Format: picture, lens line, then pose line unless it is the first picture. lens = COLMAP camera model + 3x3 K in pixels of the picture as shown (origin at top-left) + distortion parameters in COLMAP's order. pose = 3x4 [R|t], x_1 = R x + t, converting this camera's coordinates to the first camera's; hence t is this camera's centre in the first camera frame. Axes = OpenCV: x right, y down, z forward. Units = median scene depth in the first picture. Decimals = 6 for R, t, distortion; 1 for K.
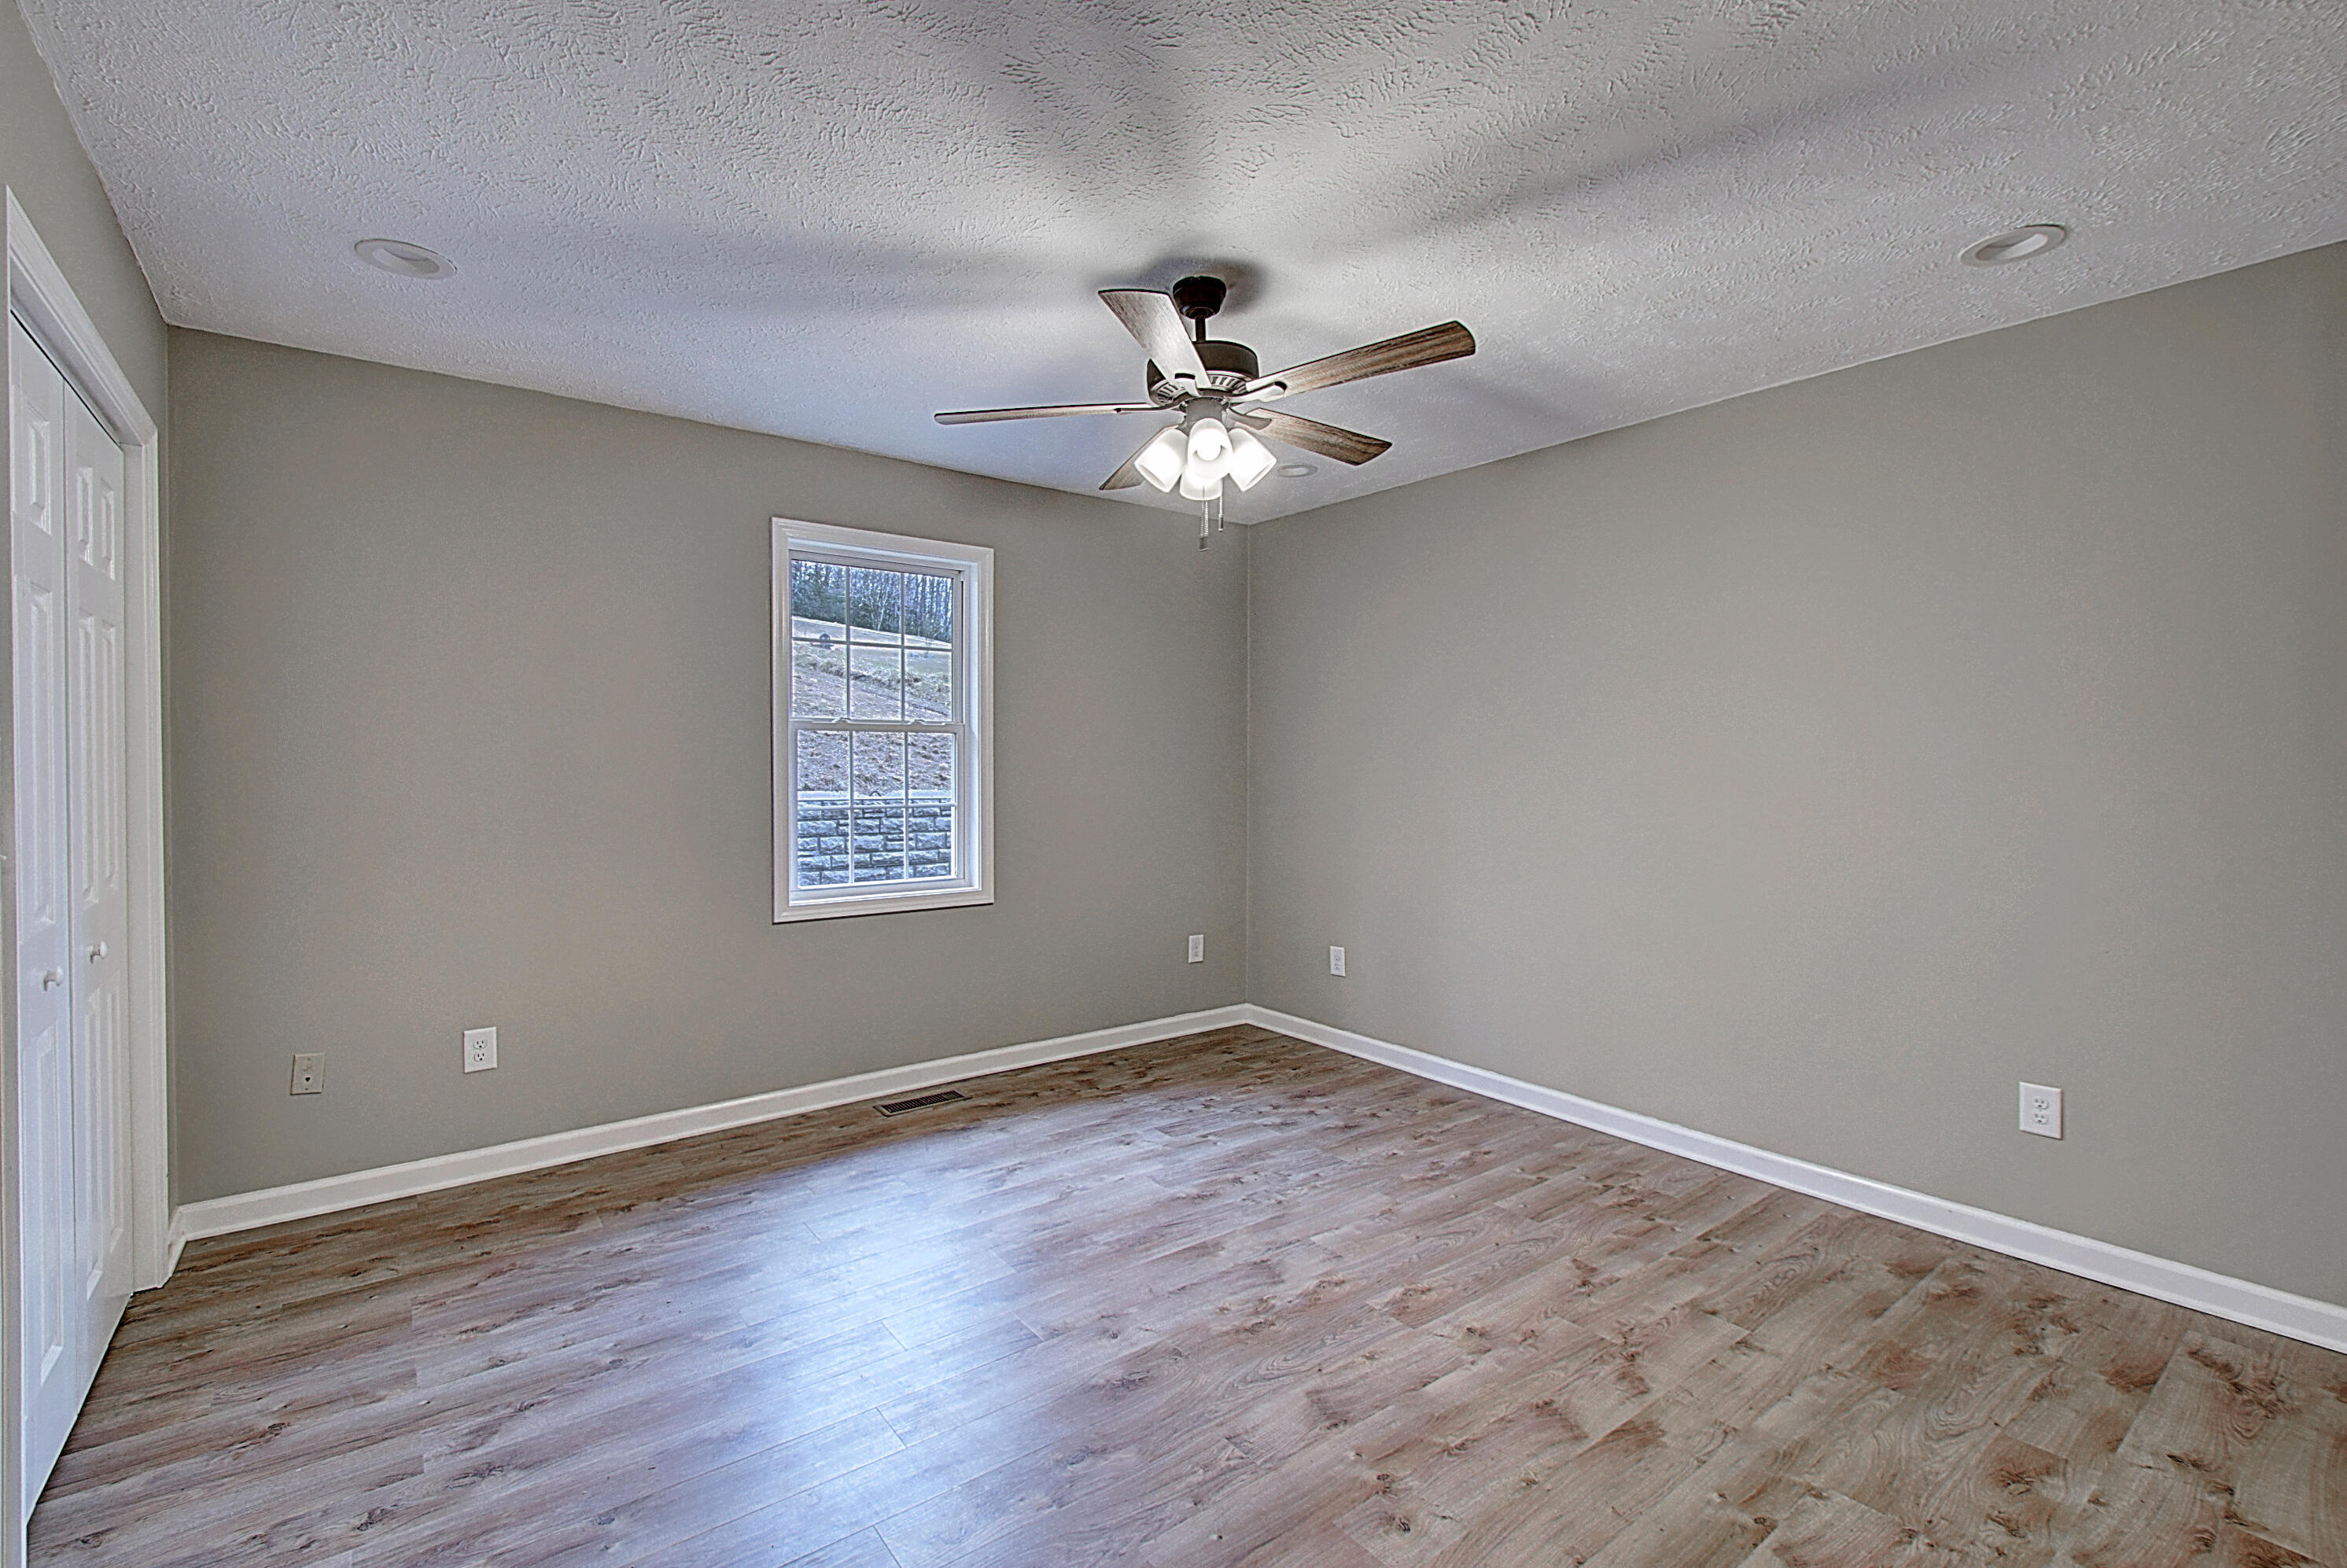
lens RADIAL K [[1059.7, 0, 1168.0], [0, 1059.7, 774.7], [0, 0, 1]] dist [-0.010118, -0.000833]
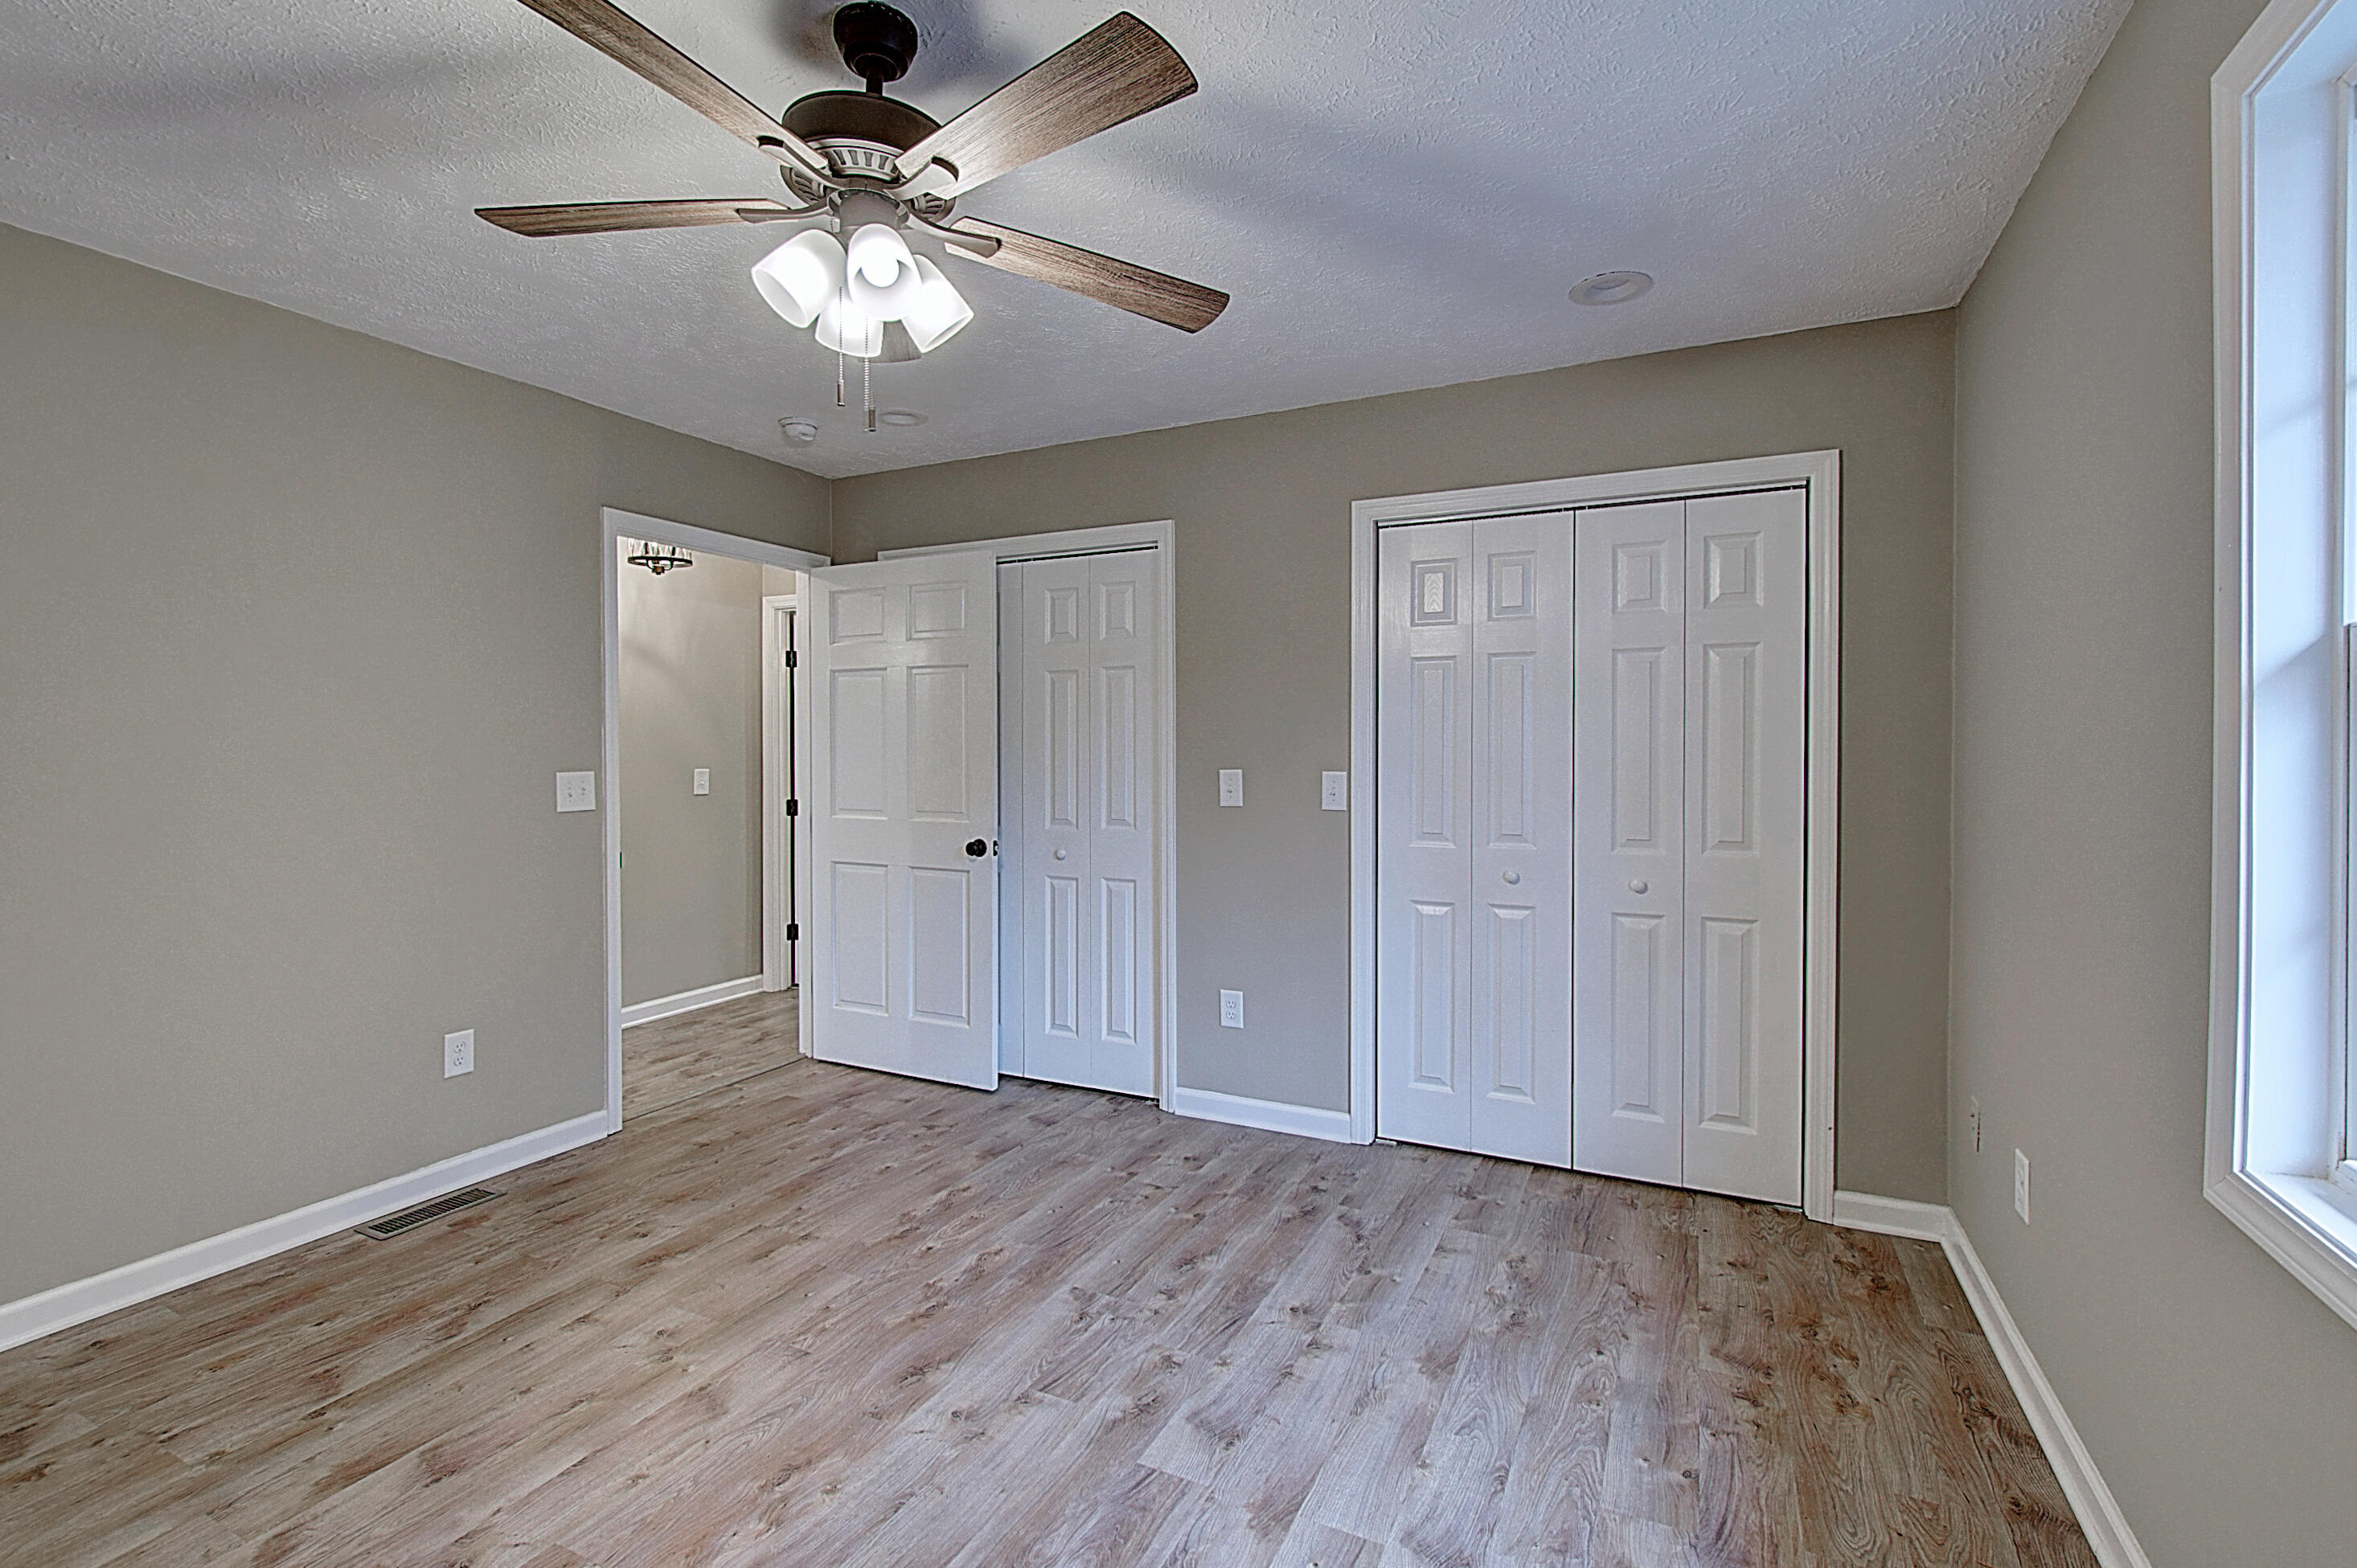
lens RADIAL K [[1053.9, 0, 1183.6], [0, 1053.9, 762.8], [0, 0, 1]] dist [0.000297, -0.003071]
pose [[-0.894500, 0.006393, -0.447023, 0.180385], [-0.003899, 0.999748, 0.022101, -0.032926], [0.447052, 0.021512, -0.894249, 1.992422]]
